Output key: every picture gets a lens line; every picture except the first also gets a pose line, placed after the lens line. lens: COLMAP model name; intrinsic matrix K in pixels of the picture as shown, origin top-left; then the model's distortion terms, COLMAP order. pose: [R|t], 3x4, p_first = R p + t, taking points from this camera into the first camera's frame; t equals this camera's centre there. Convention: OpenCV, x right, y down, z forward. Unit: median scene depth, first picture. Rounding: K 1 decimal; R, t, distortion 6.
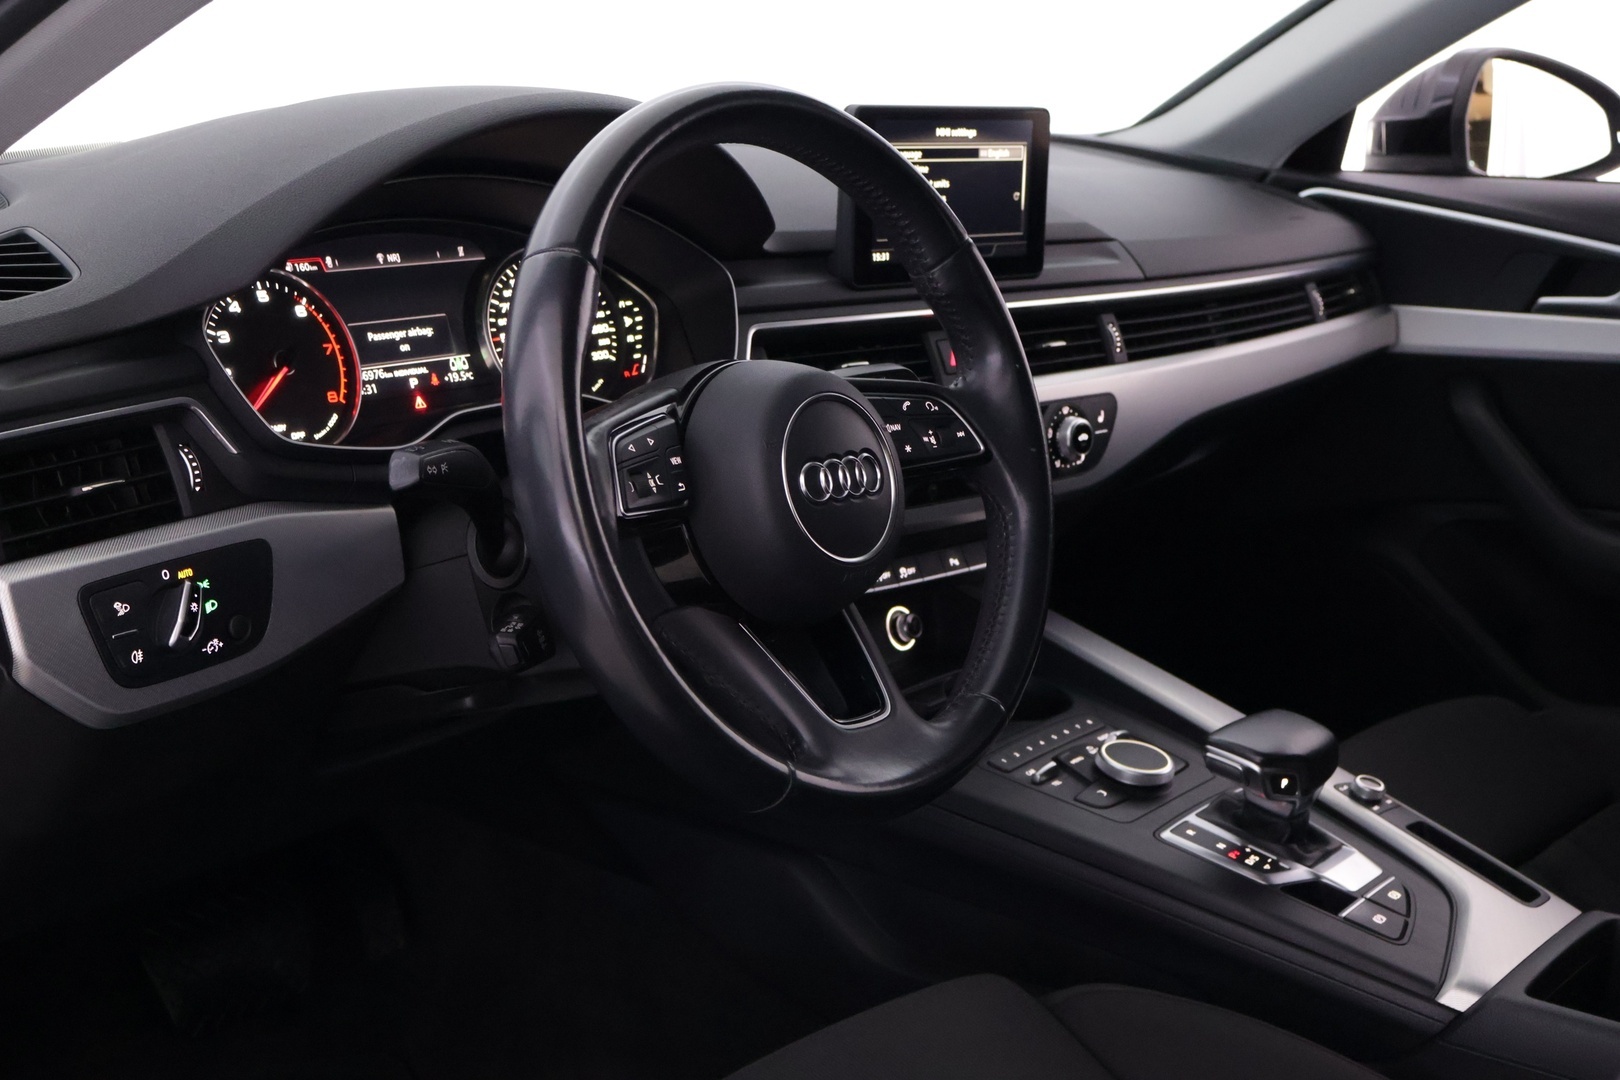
lens RADIAL K [[2195.9, 0, 810.0], [0, 2195.9, 540.0], [0, 0, 1]] dist [0.010875, 0.024242]
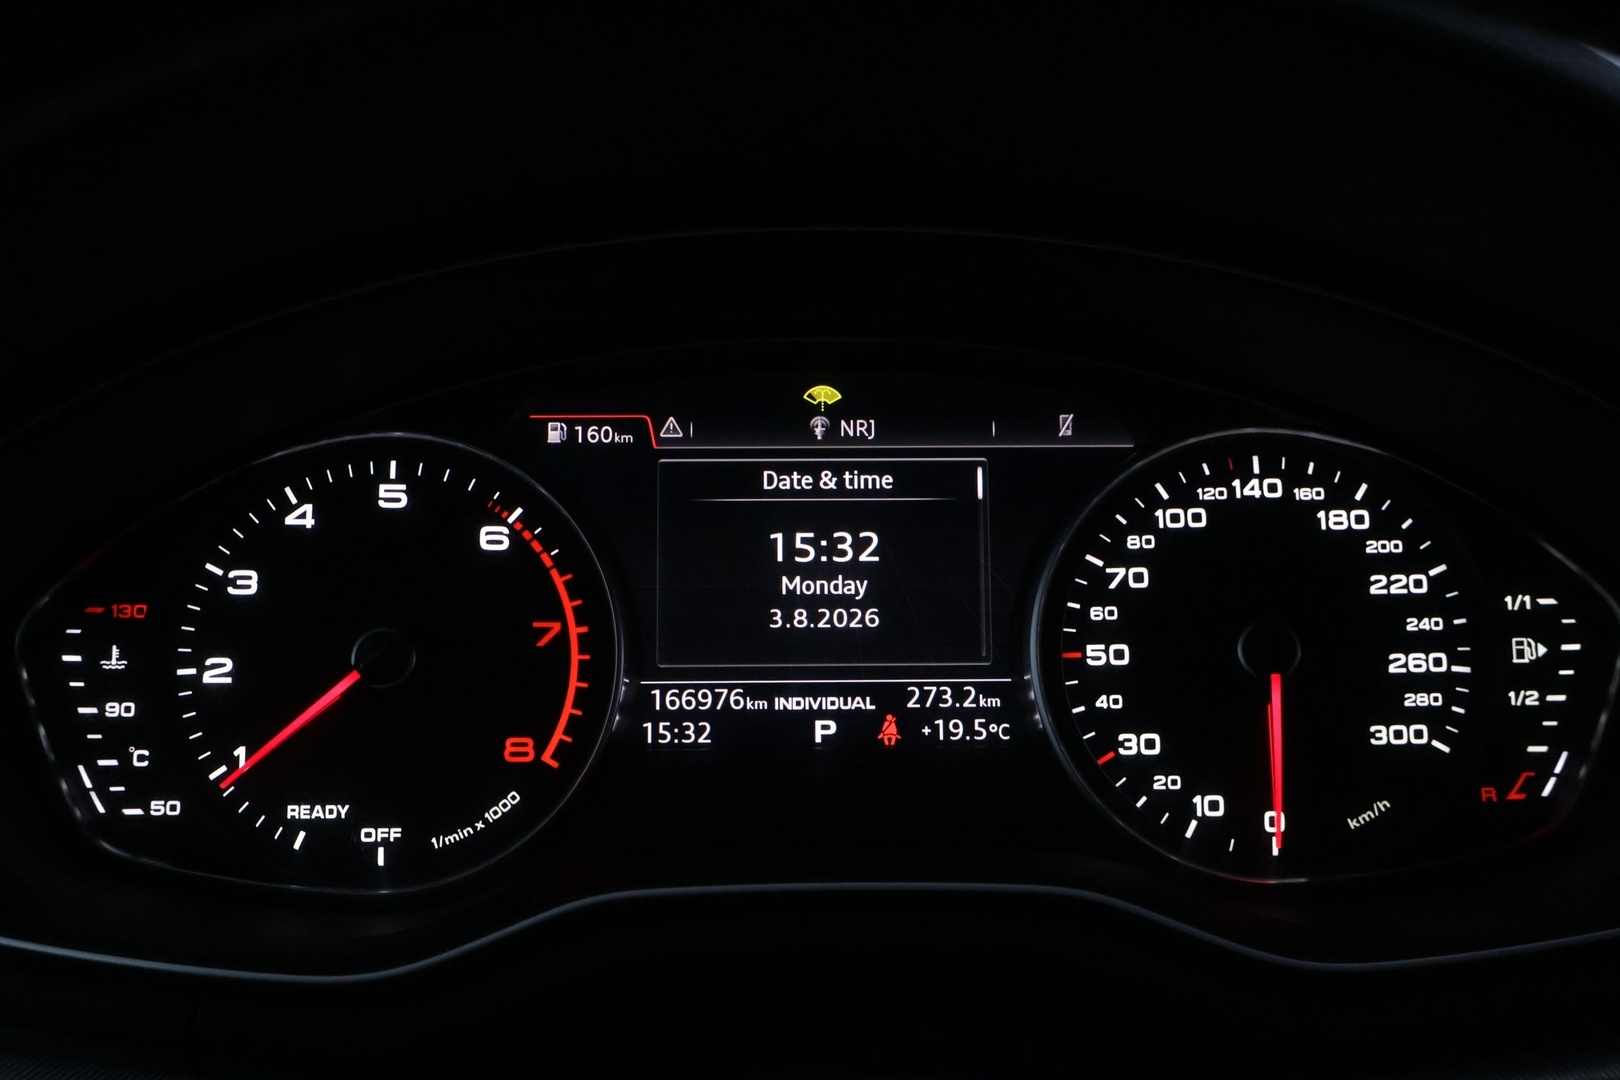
lens RADIAL K [[1556.9, 0, 810.0], [0, 1556.9, 540.0], [0, 0, 1]] dist [0.009520, -0.000392]
pose [[0.655714, 0.148453, -0.740271, 0.028869], [-0.155935, 0.985967, 0.059601, -0.115247], [0.738731, 0.076353, 0.669661, 0.738758]]
